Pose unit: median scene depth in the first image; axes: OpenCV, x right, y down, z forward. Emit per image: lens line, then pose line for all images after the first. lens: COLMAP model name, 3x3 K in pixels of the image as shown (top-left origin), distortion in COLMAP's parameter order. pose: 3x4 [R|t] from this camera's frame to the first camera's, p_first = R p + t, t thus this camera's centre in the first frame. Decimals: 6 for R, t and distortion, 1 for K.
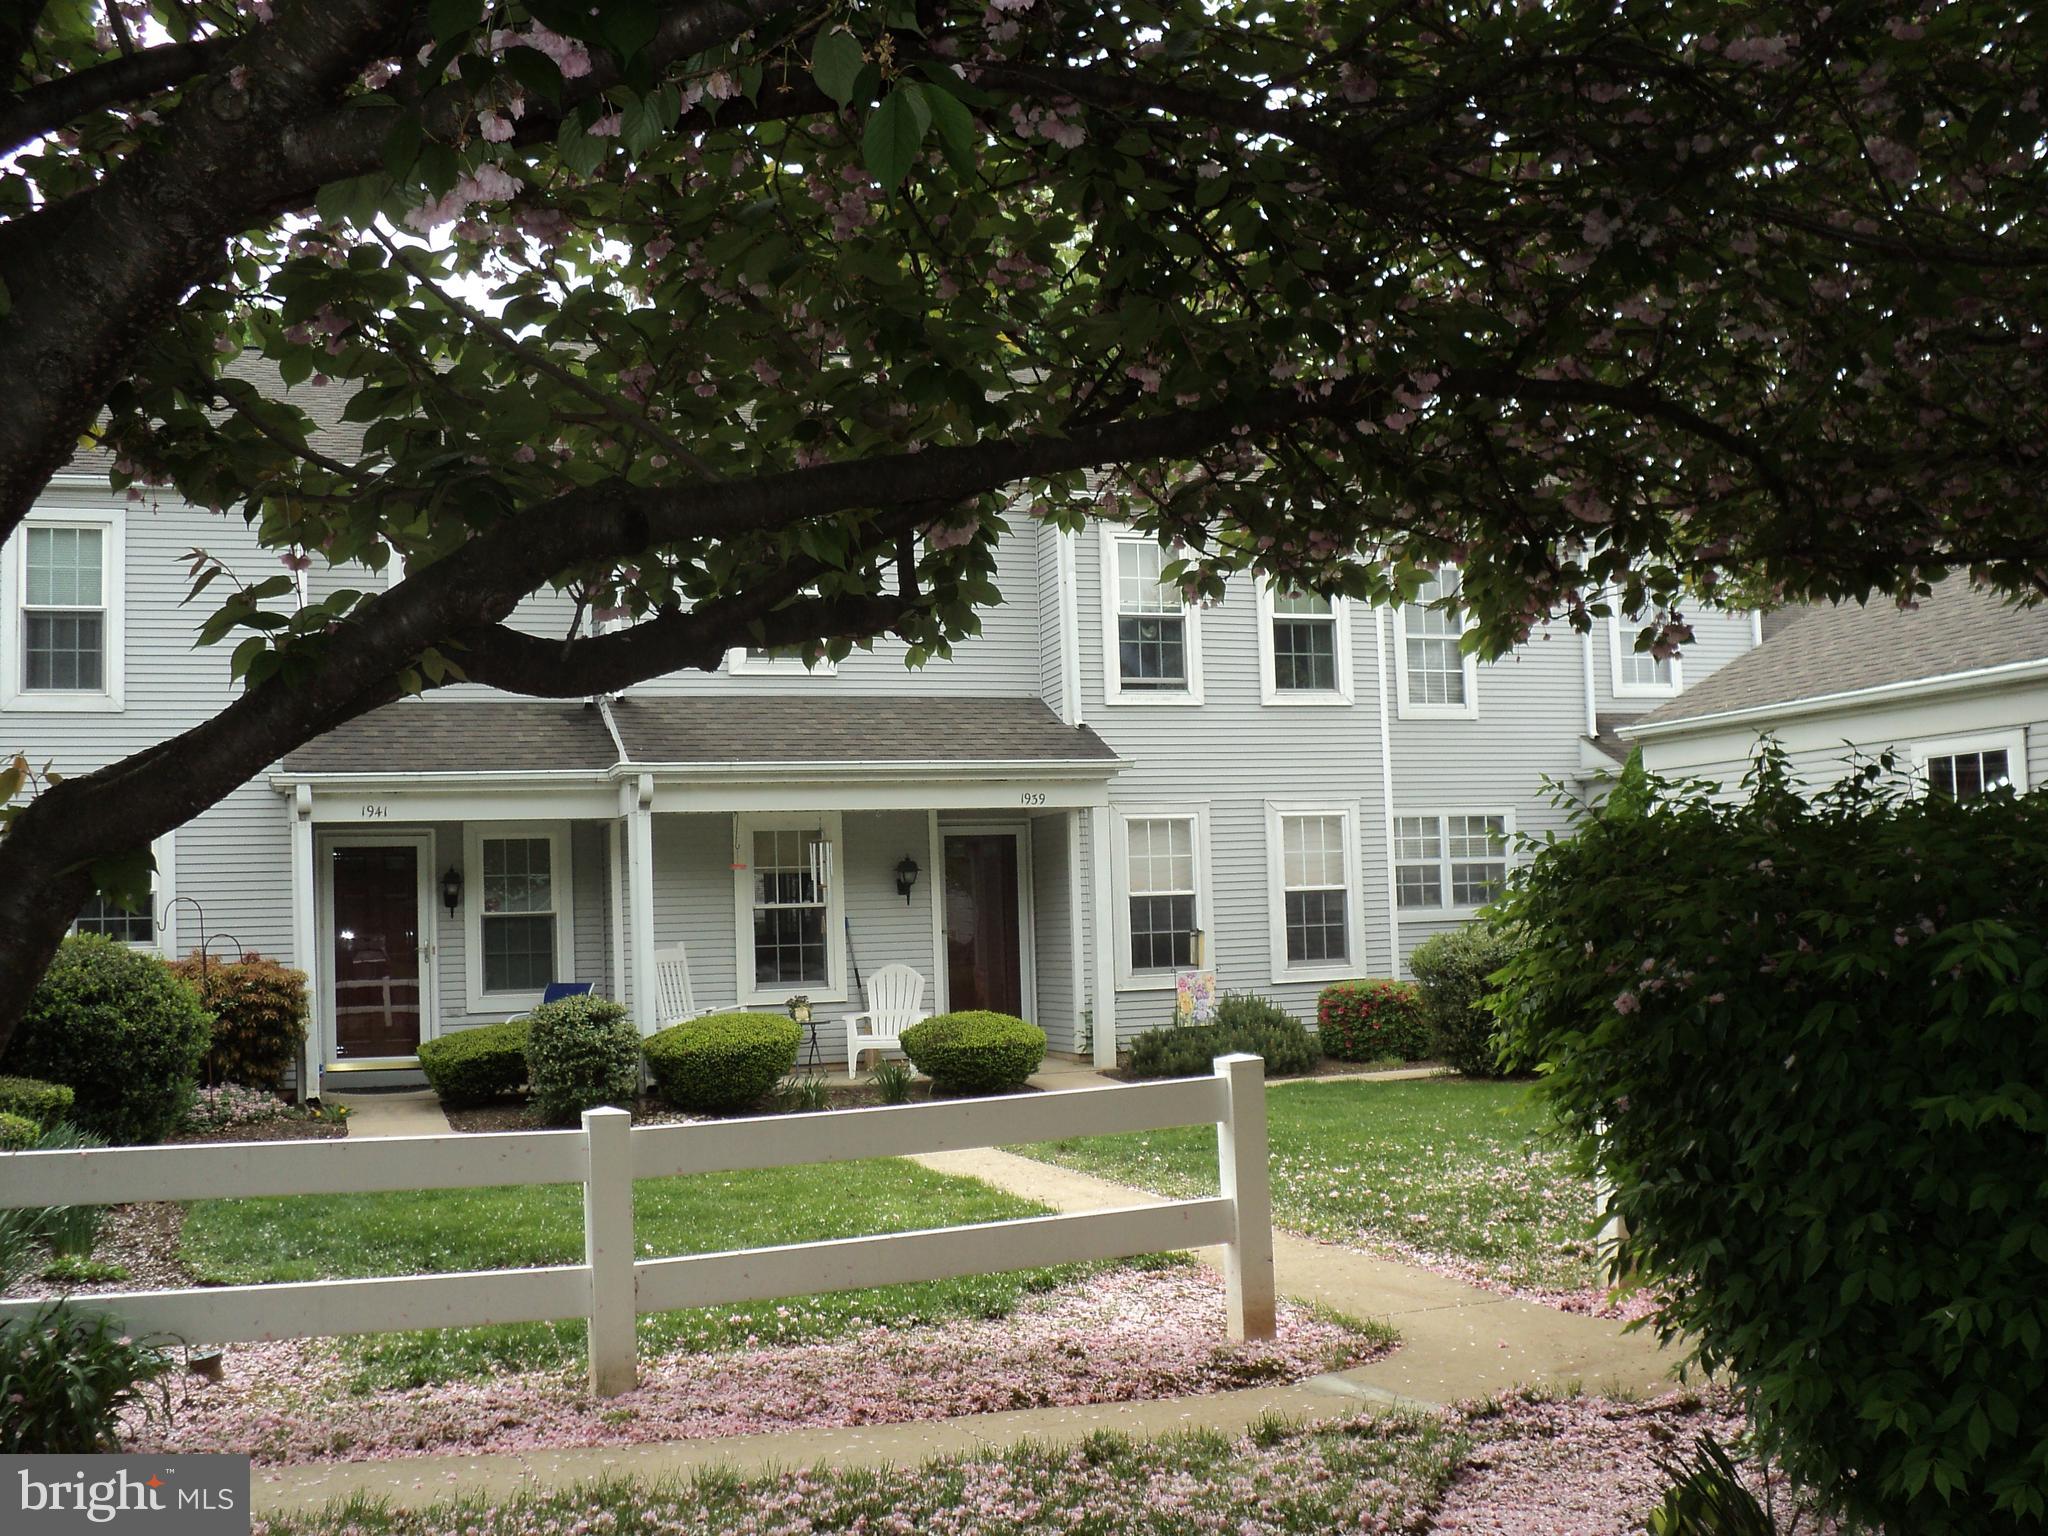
lens RADIAL K [[2113.6, 0, 1024.0], [0, 2113.6, 768.0], [0, 0, 1]] dist [-0.200066, 0.234382]
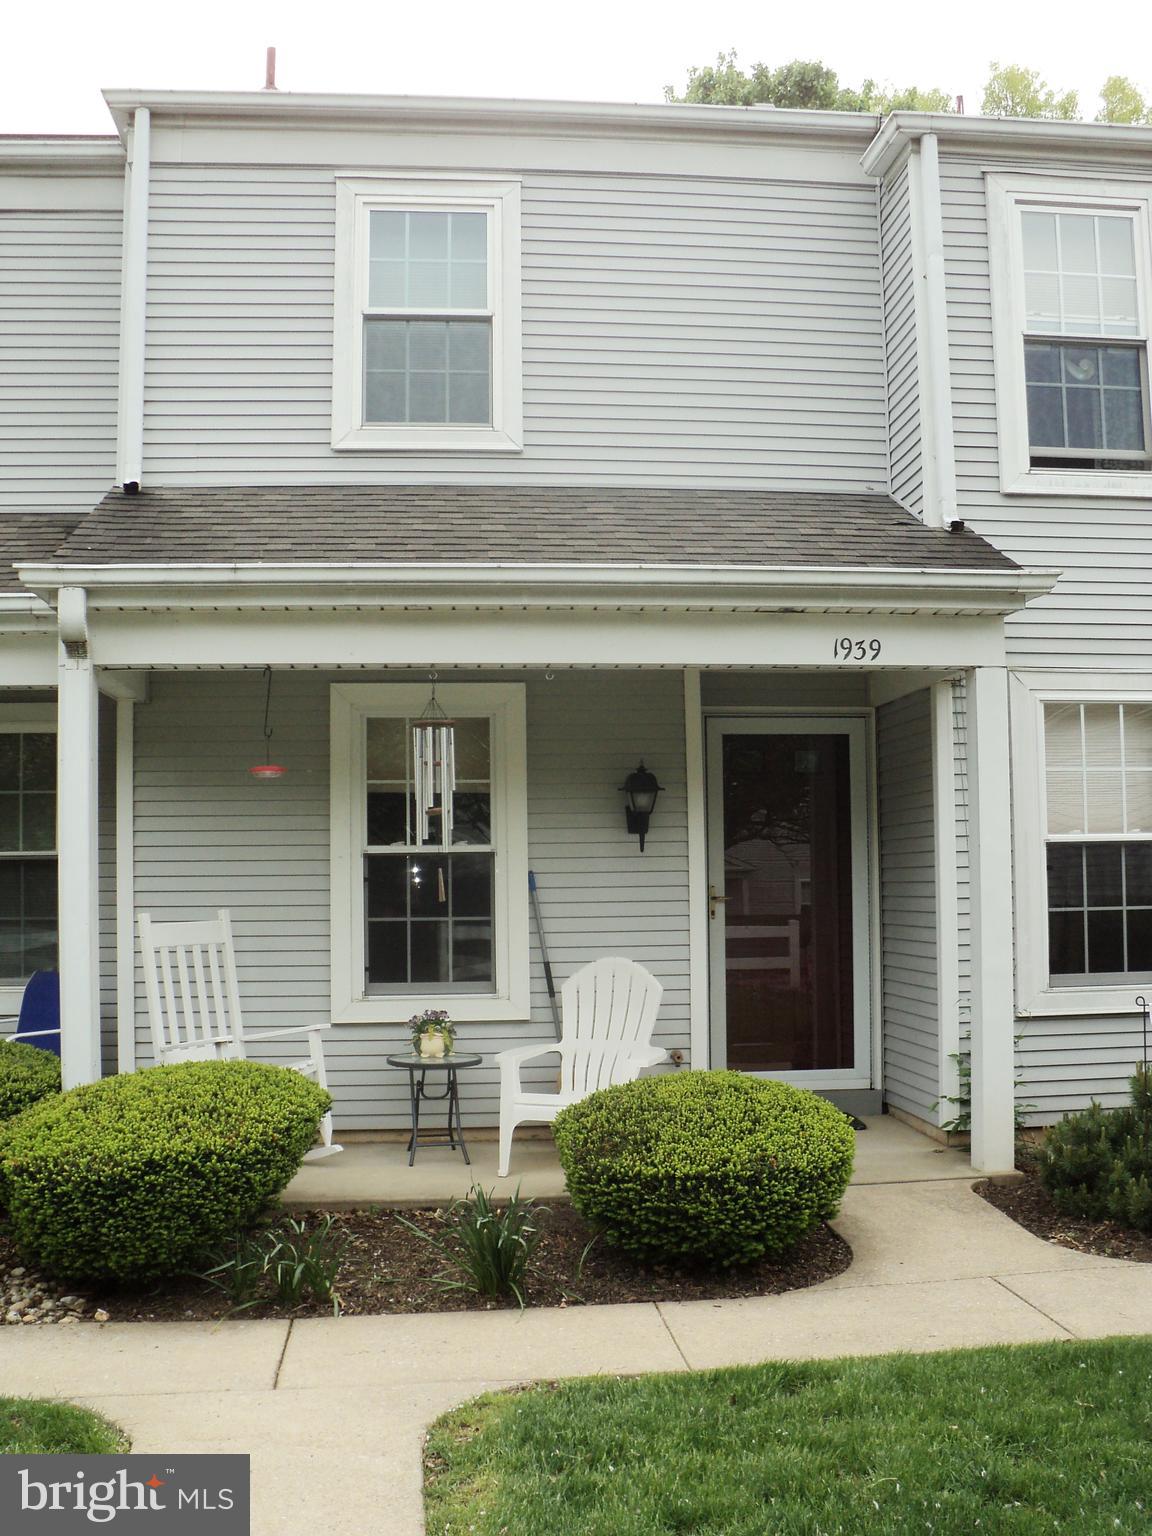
lens RADIAL K [[1585.2, 0, 576.0], [0, 1585.2, 768.0], [0, 0, 1]] dist [-0.200066, 0.234382]
pose [[0.970646, 0.005413, -0.240453, 0.029500], [-0.003169, 0.999948, 0.009719, 0.039027], [0.240493, -0.008672, 0.970612, 0.592884]]
